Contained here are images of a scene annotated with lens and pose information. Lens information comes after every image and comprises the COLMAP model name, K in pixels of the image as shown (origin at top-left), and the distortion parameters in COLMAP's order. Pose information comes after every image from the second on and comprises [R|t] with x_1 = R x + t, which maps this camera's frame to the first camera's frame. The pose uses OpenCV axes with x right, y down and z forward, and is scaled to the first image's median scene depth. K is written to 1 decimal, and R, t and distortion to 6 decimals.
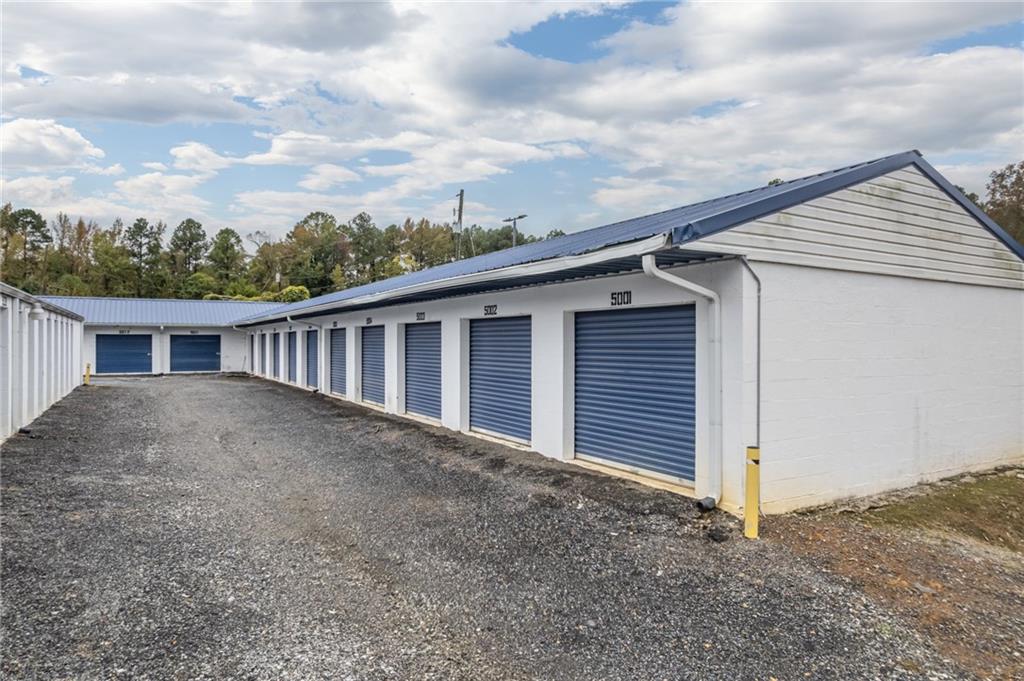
lens RADIAL K [[646.7, 0, 512.0], [0, 646.7, 340.5], [0, 0, 1]] dist [-0.070278, 0.063886]
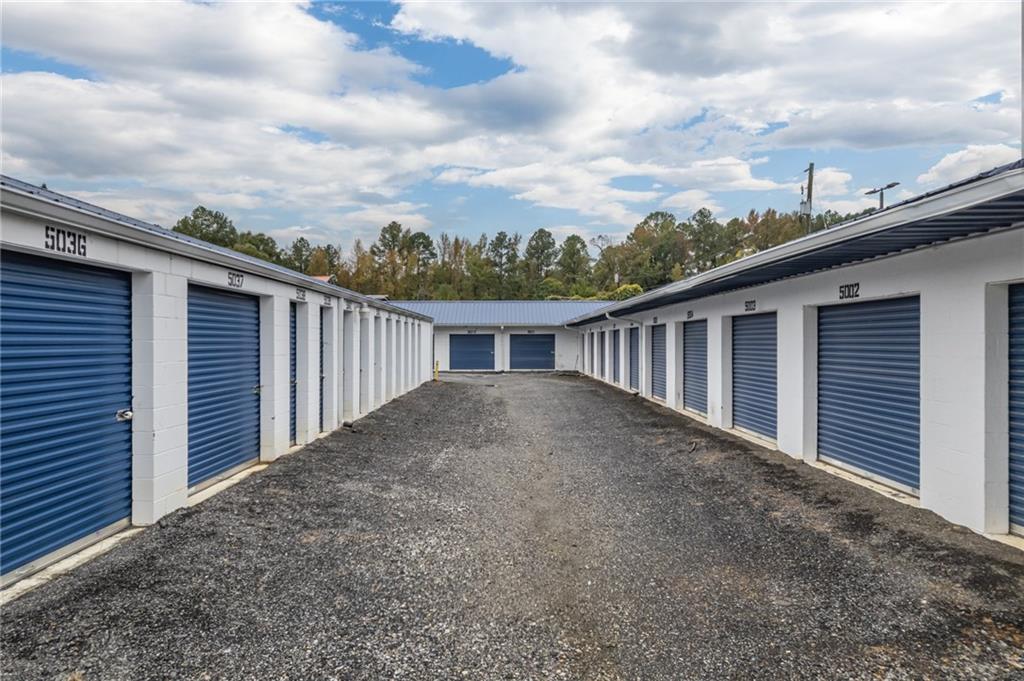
lens RADIAL K [[646.7, 0, 512.0], [0, 646.7, 340.5], [0, 0, 1]] dist [-0.070278, 0.063886]
pose [[0.867471, -0.002347, -0.497482, -0.003331], [0.002527, 0.999997, -0.000312, 0.002339], [0.497481, -0.000987, 0.867474, 0.109195]]
